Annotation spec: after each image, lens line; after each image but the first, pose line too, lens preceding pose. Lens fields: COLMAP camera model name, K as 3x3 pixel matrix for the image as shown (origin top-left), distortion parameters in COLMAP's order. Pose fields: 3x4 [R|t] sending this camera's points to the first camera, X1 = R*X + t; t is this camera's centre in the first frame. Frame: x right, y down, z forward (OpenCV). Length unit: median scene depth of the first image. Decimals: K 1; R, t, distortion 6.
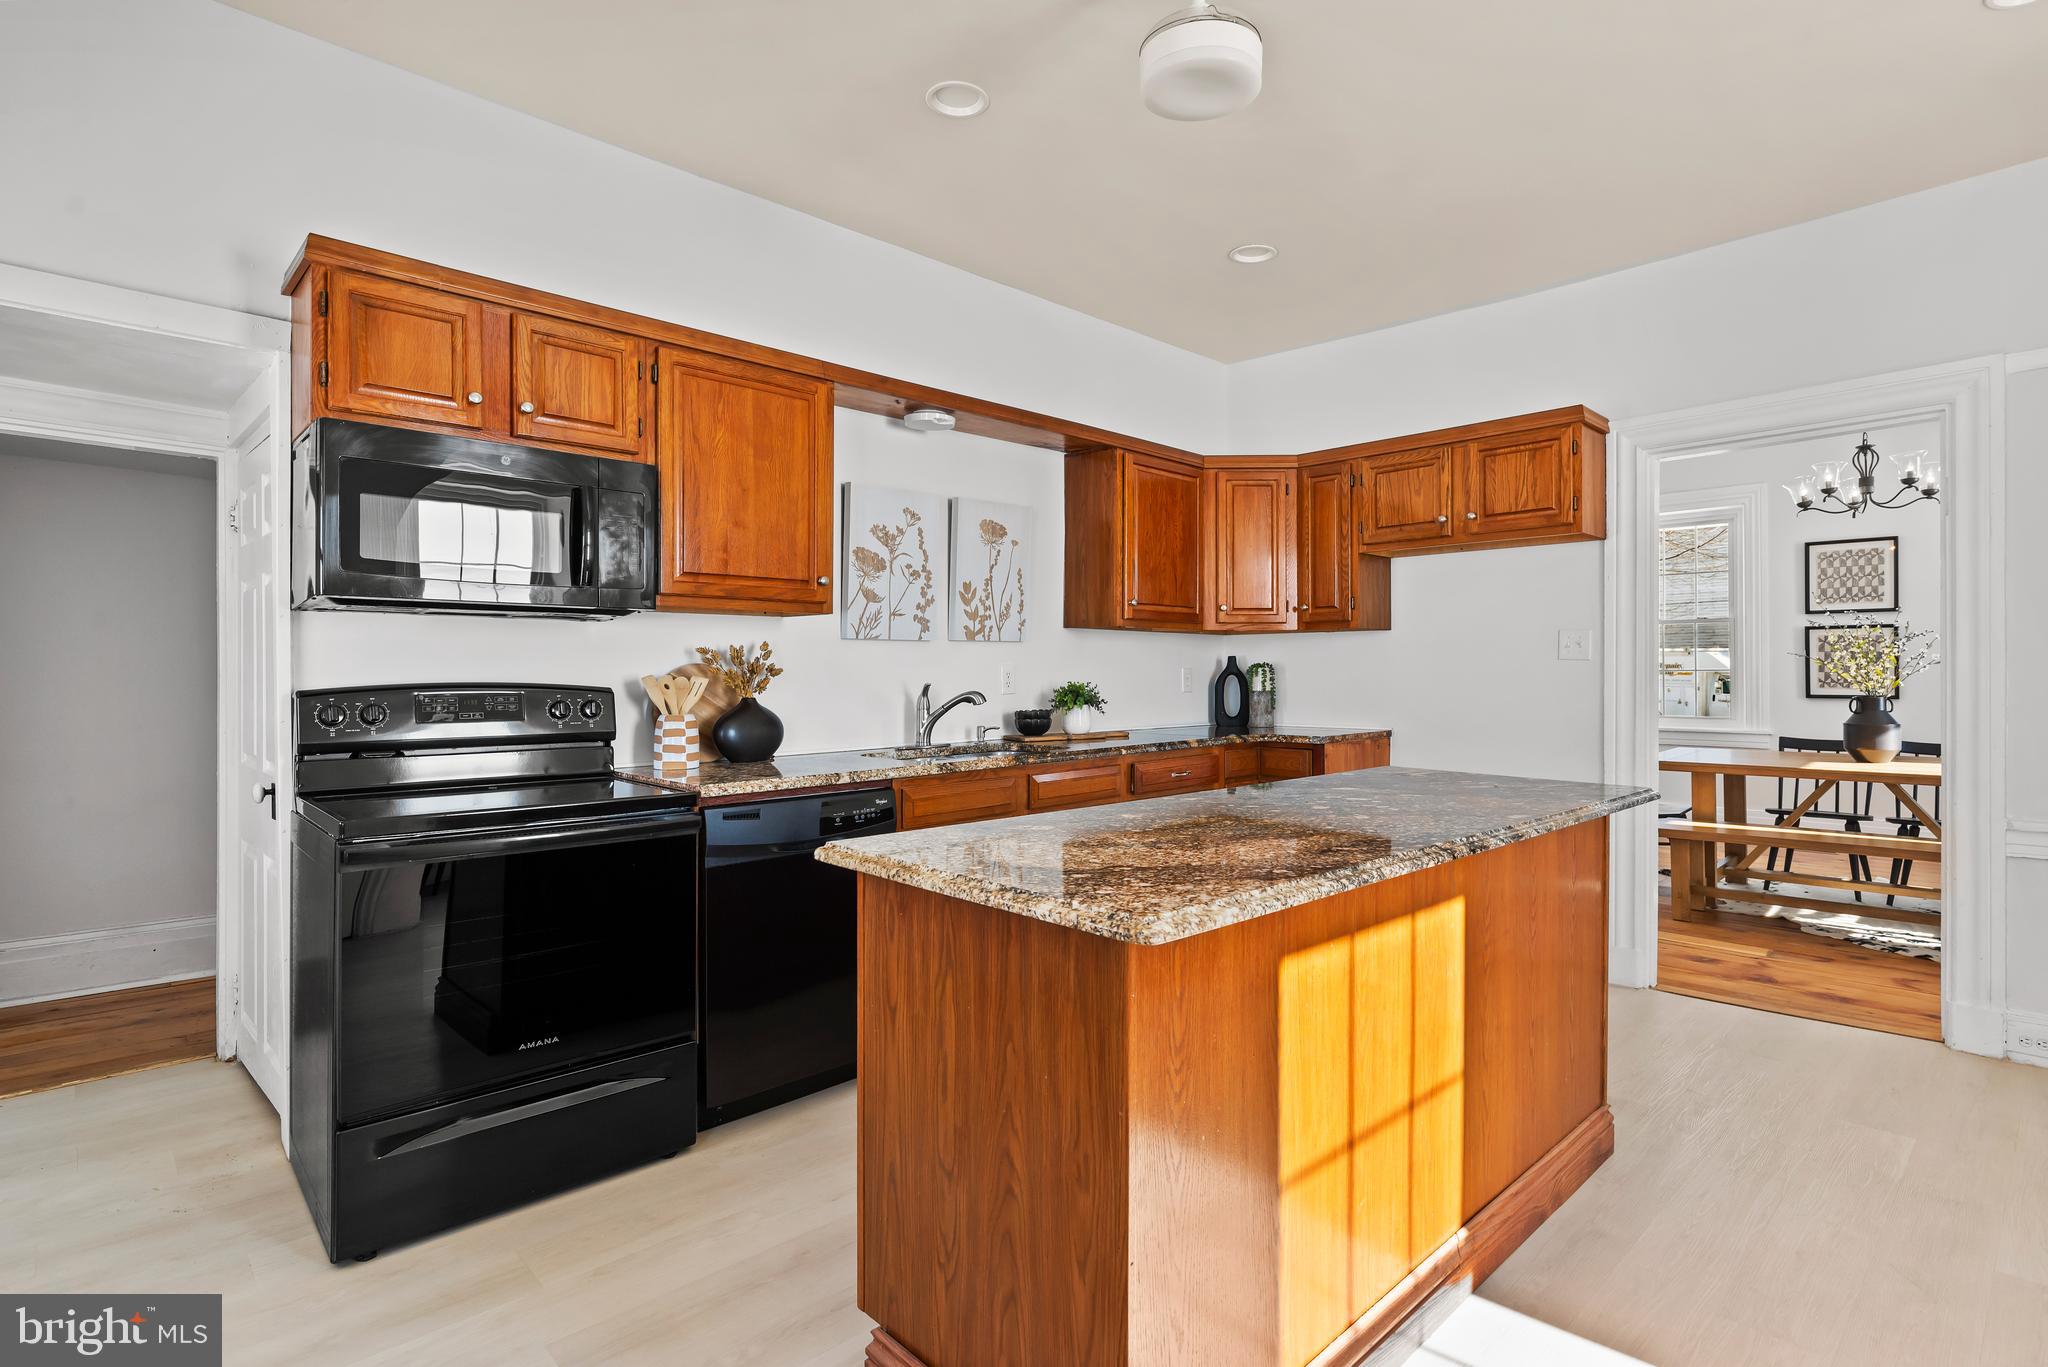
lens RADIAL K [[992.2, 0, 1066.6], [0, 992.2, 659.0], [0, 0, 1]] dist [0.002865, 0.000417]
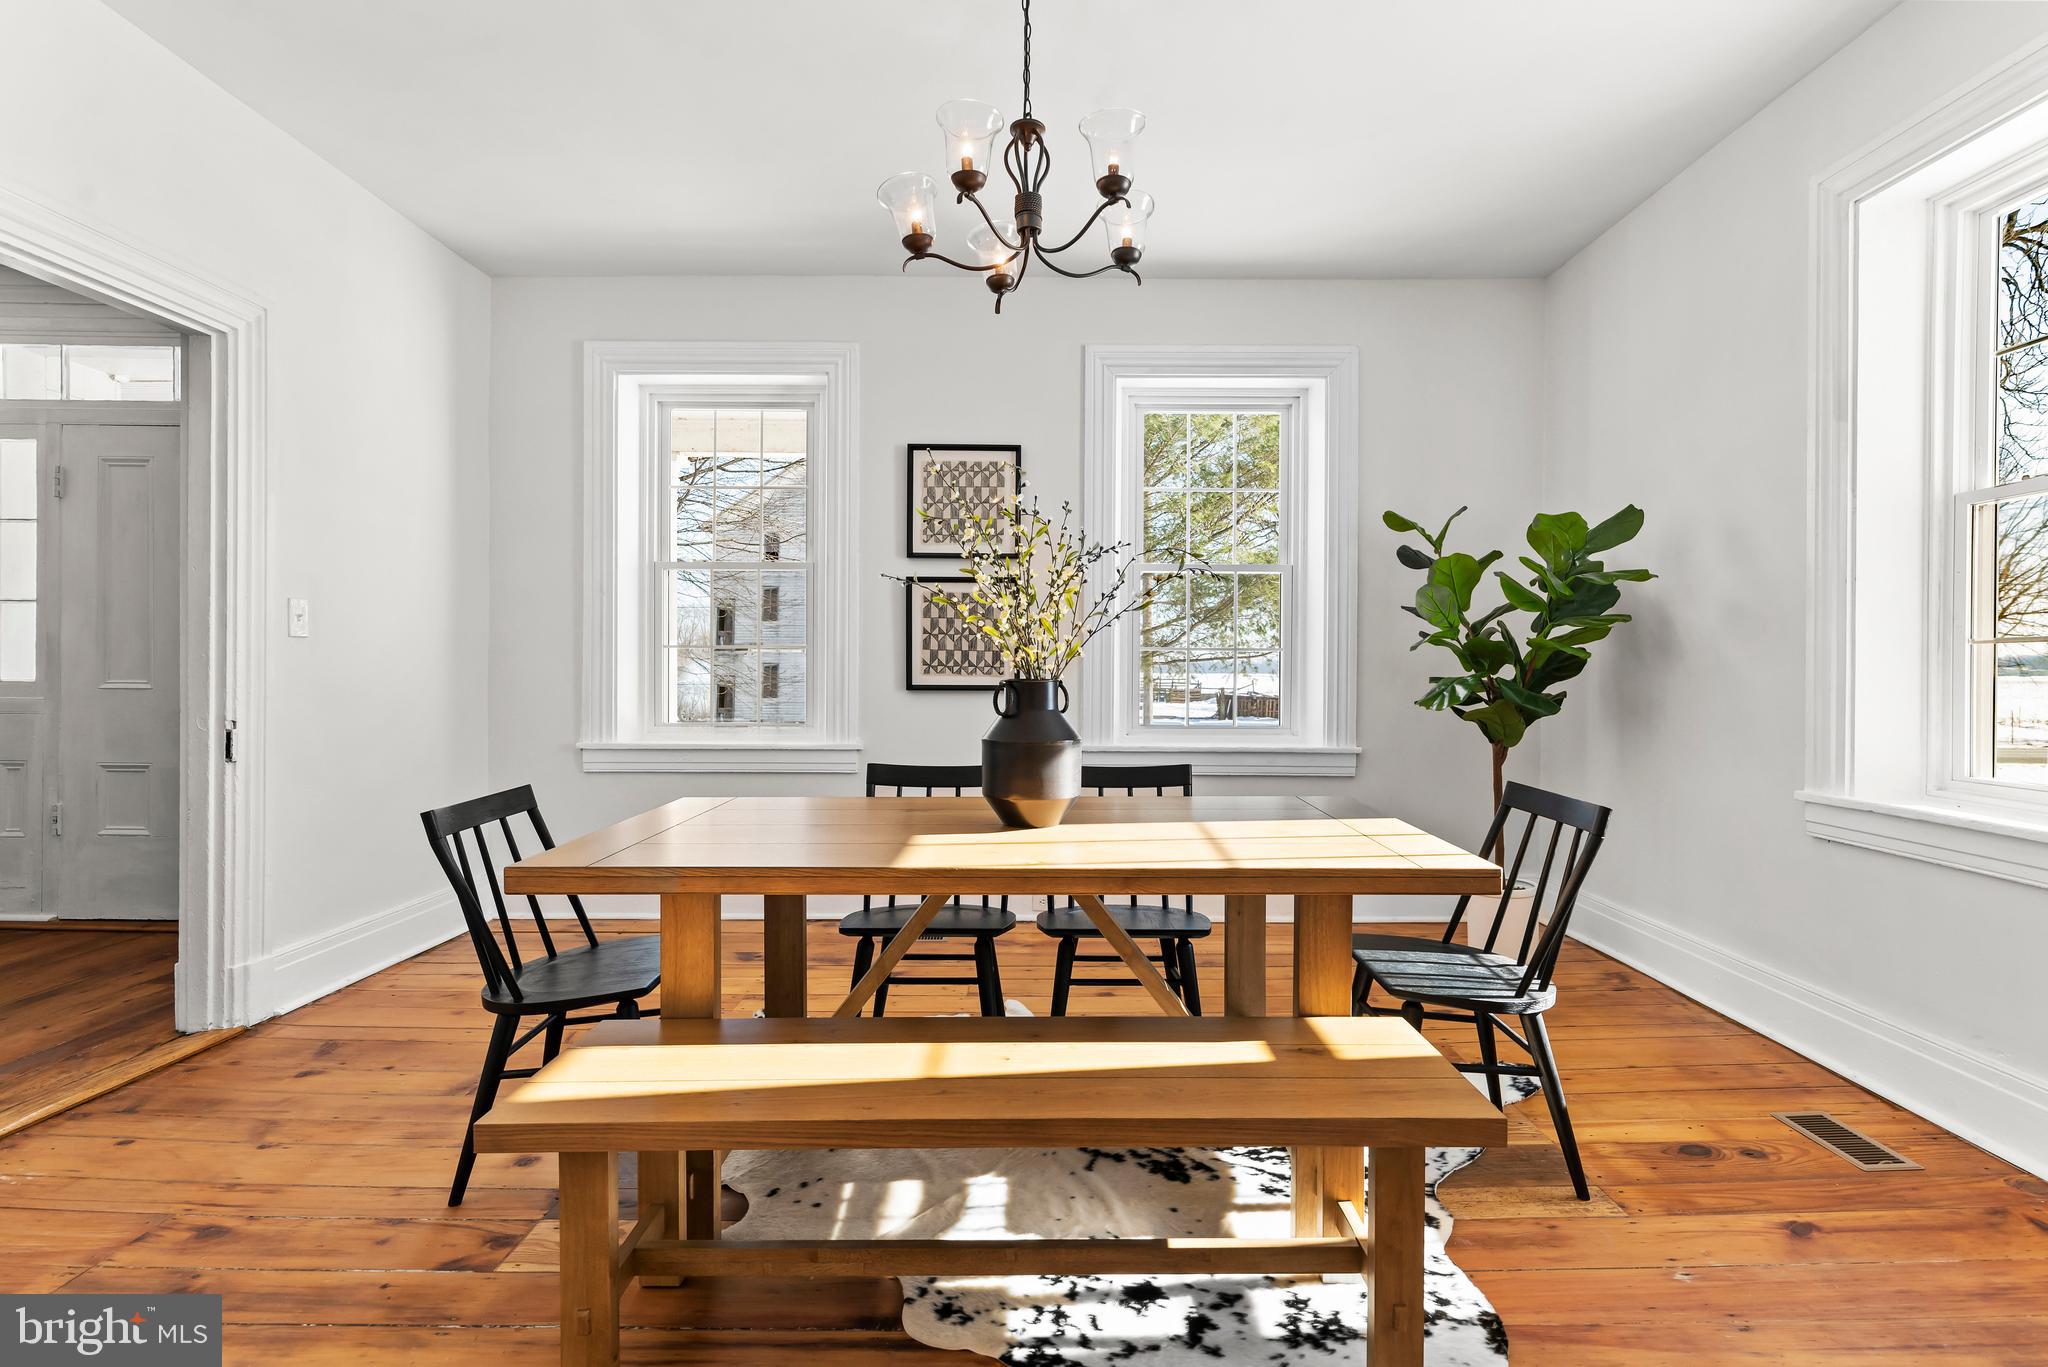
lens RADIAL K [[992.2, 0, 1042.3], [0, 992.2, 684.7], [0, 0, 1]] dist [0.002865, 0.000417]
pose [[0.707104, -0.002788, 0.707104, 0.371769], [-0.013169, 0.999767, 0.017112, 0.024593], [-0.706987, -0.021412, 0.706902, 0.510896]]
